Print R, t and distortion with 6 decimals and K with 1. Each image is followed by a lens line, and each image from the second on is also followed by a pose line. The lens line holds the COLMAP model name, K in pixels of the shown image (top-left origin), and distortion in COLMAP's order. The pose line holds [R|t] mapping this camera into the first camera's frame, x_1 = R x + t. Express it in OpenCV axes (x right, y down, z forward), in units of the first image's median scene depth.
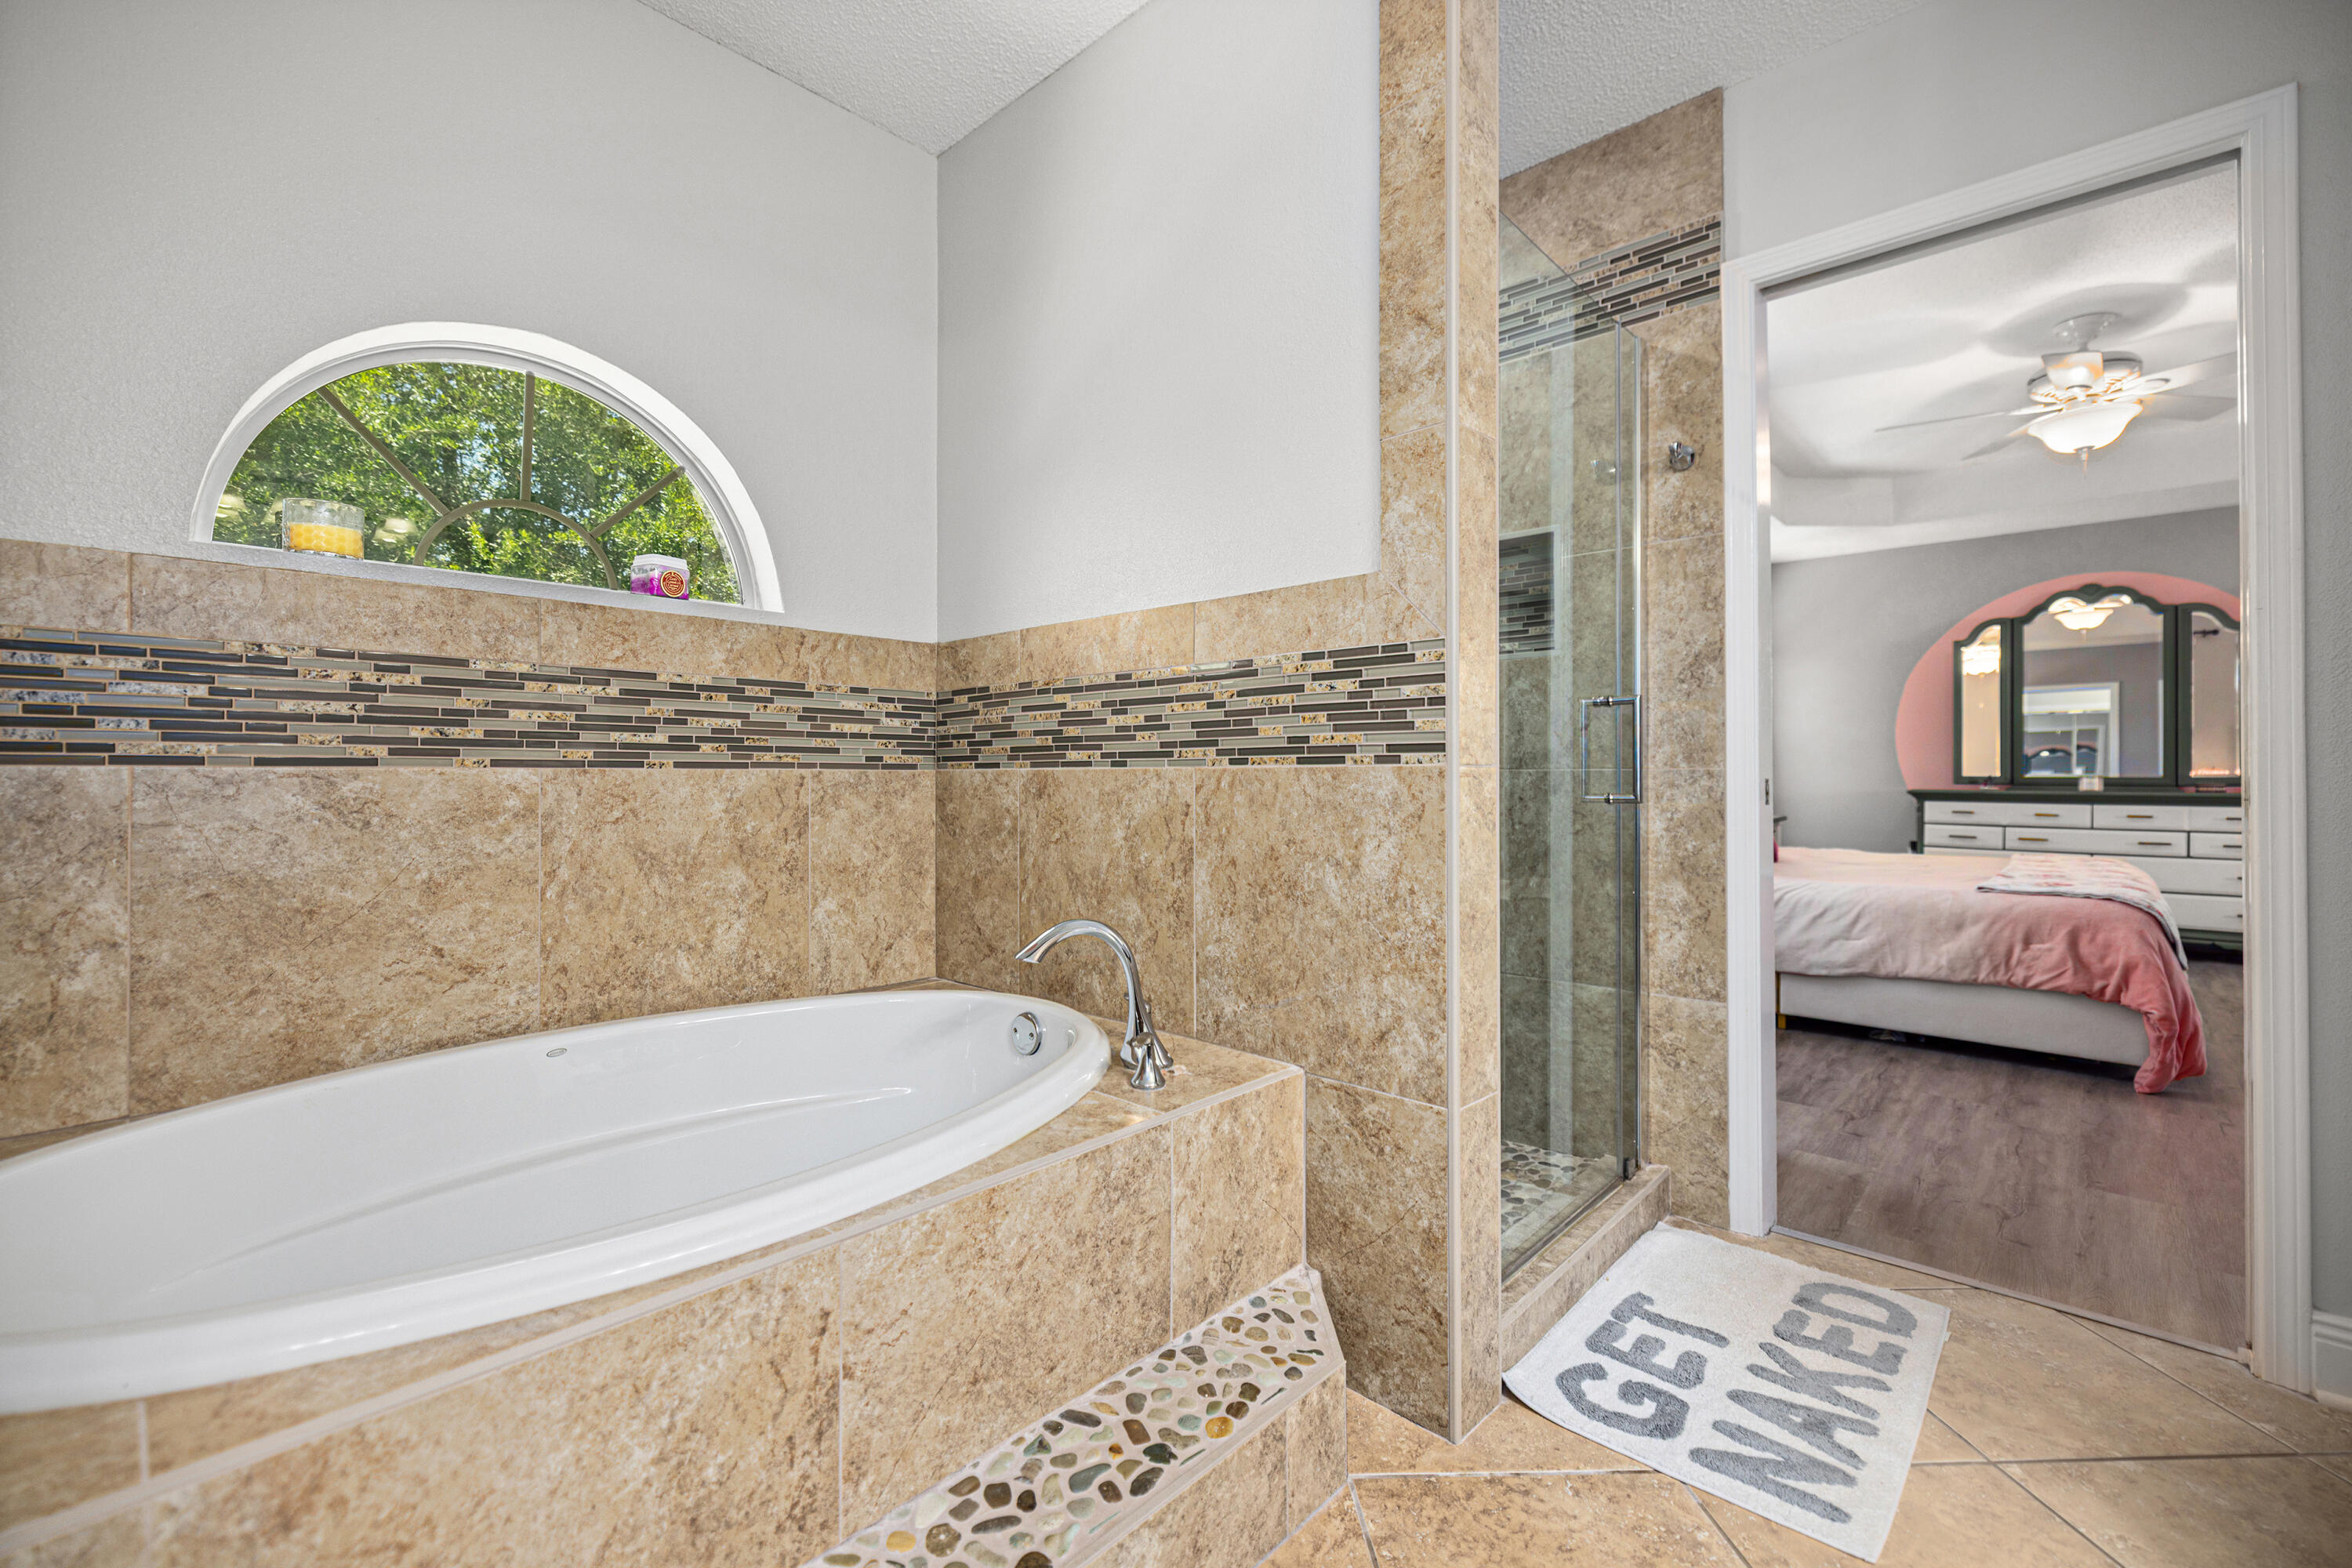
lens RADIAL K [[986.5, 0, 1171.9], [0, 986.5, 764.4], [0, 0, 1]] dist [0.001325, -0.000524]
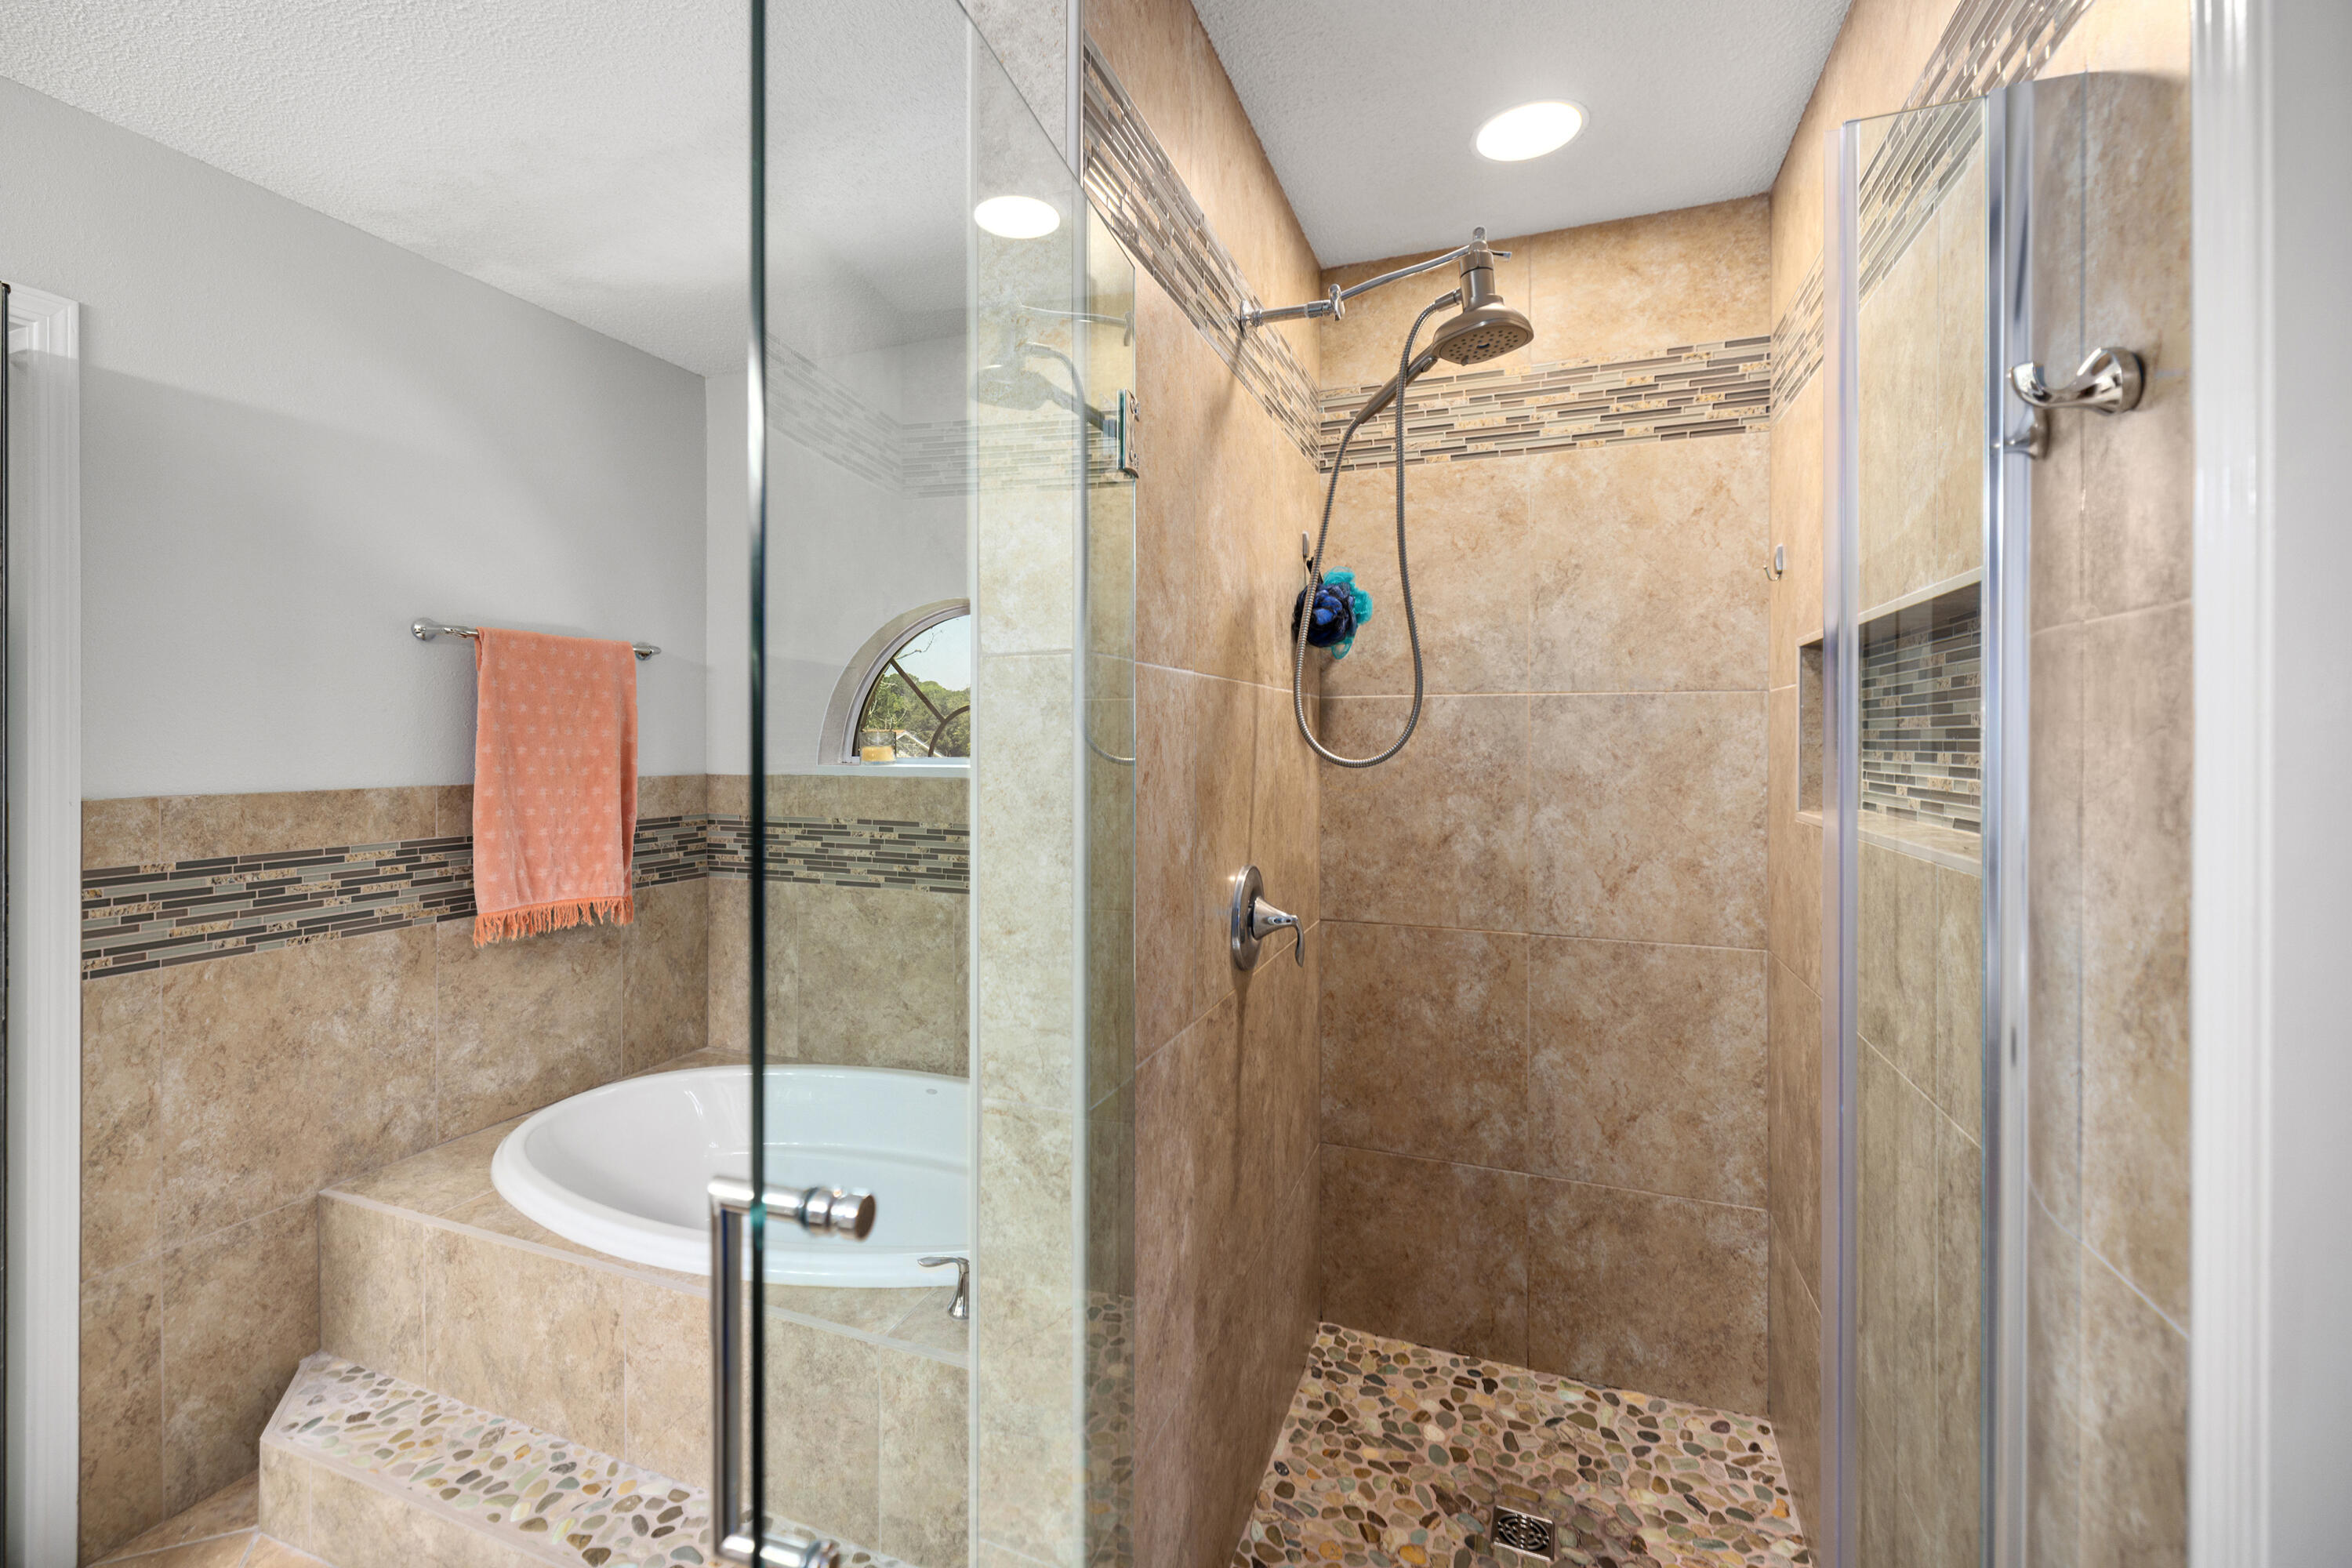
lens RADIAL K [[1070.3, 0, 1130.8], [0, 1070.3, 729.6], [0, 0, 1]] dist [0.001585, -0.000790]
pose [[0.351630, 0.000663, -0.936139, 1.083568], [0.005948, 0.999978, 0.002942, -0.279702], [0.936120, -0.006602, 0.351618, 0.788986]]
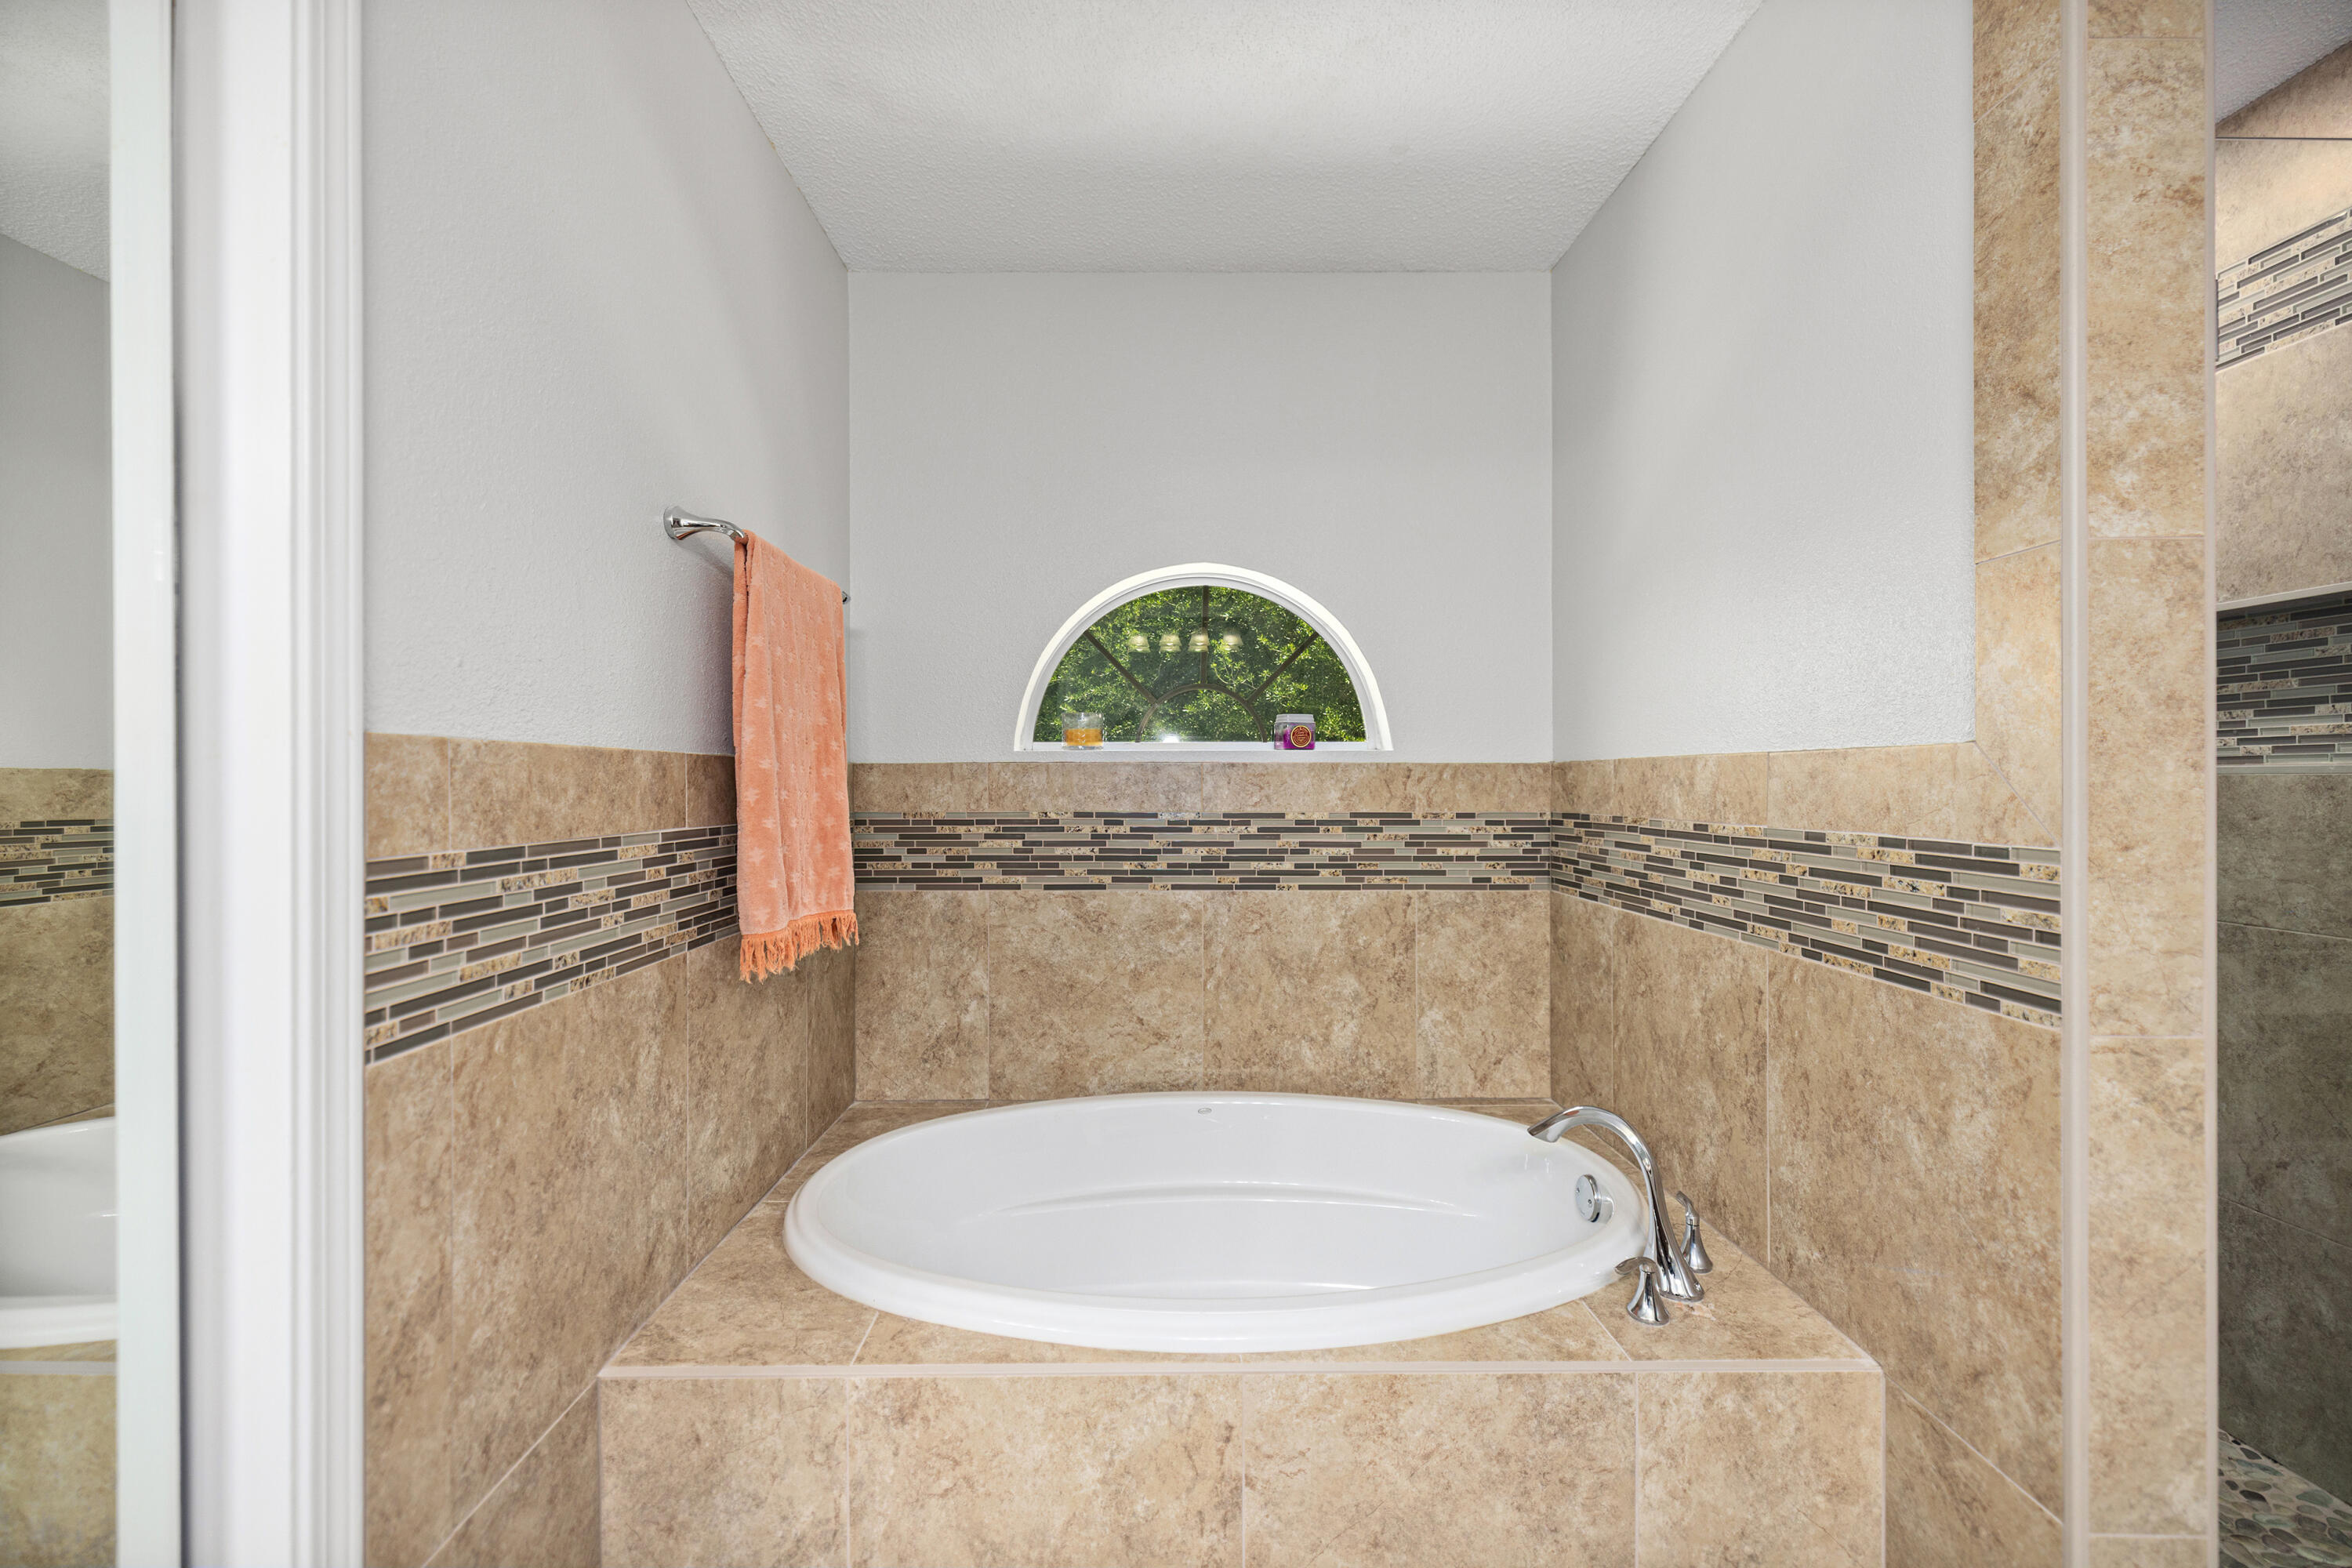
lens RADIAL K [[986.5, 0, 1177.7], [0, 986.5, 775.3], [0, 0, 1]] dist [0.001325, -0.000524]
pose [[0.695540, 0.000235, -0.718487, 0.331991], [0.004098, 0.999982, 0.004294, -0.180170], [0.718475, -0.005931, 0.695527, 0.062661]]
